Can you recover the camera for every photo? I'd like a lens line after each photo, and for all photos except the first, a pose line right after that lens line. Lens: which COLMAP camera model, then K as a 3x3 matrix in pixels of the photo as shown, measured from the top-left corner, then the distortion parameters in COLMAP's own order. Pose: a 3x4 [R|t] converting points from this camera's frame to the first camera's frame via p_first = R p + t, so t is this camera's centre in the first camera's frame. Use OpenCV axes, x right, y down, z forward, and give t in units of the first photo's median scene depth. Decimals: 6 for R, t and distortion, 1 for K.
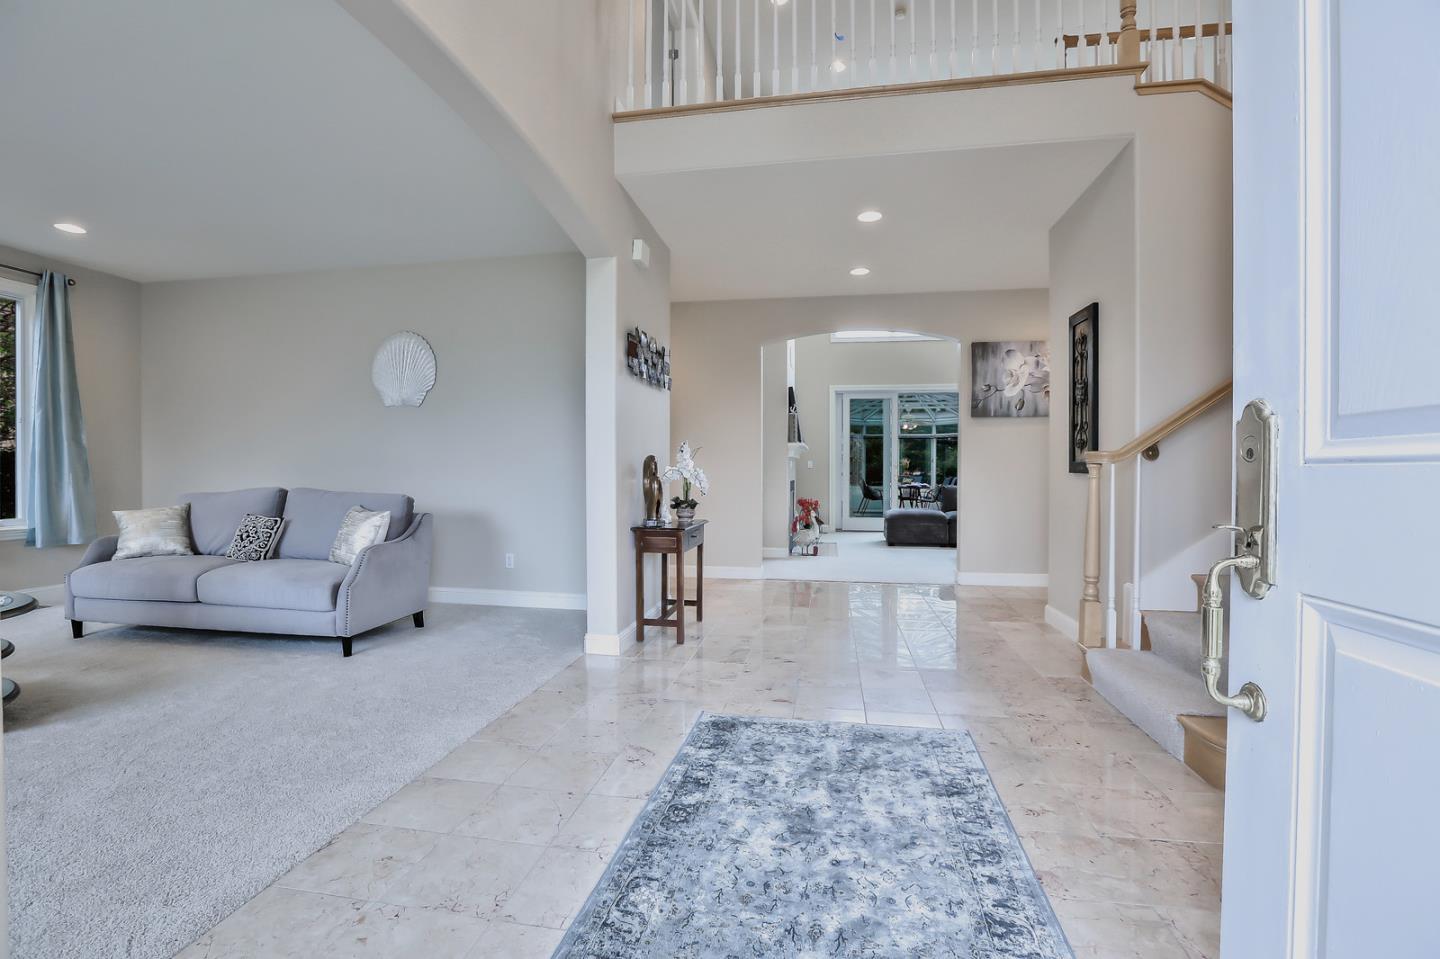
lens RADIAL K [[671.0, 0, 712.2], [0, 671.0, 473.6], [0, 0, 1]] dist [-0.050052, 0.021453]
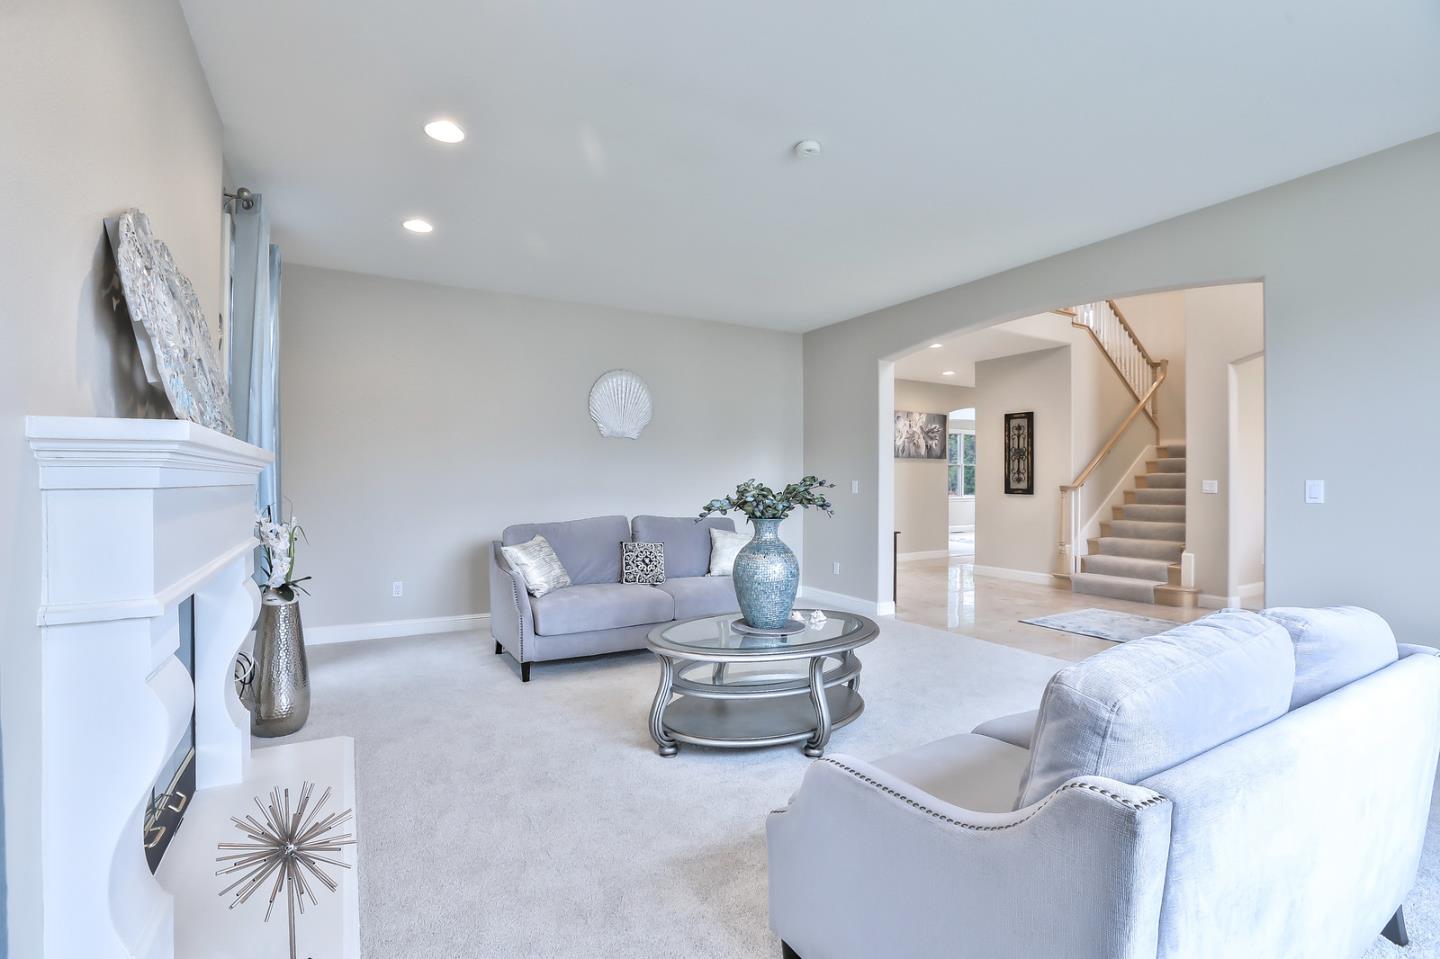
lens RADIAL K [[671.0, 0, 712.2], [0, 671.0, 473.6], [0, 0, 1]] dist [-0.050052, 0.021453]
pose [[0.749848, 0.004817, 0.661592, -1.084365], [0.002595, 0.999944, -0.010221, -0.031675], [-0.661605, 0.009381, 0.749794, 0.072341]]
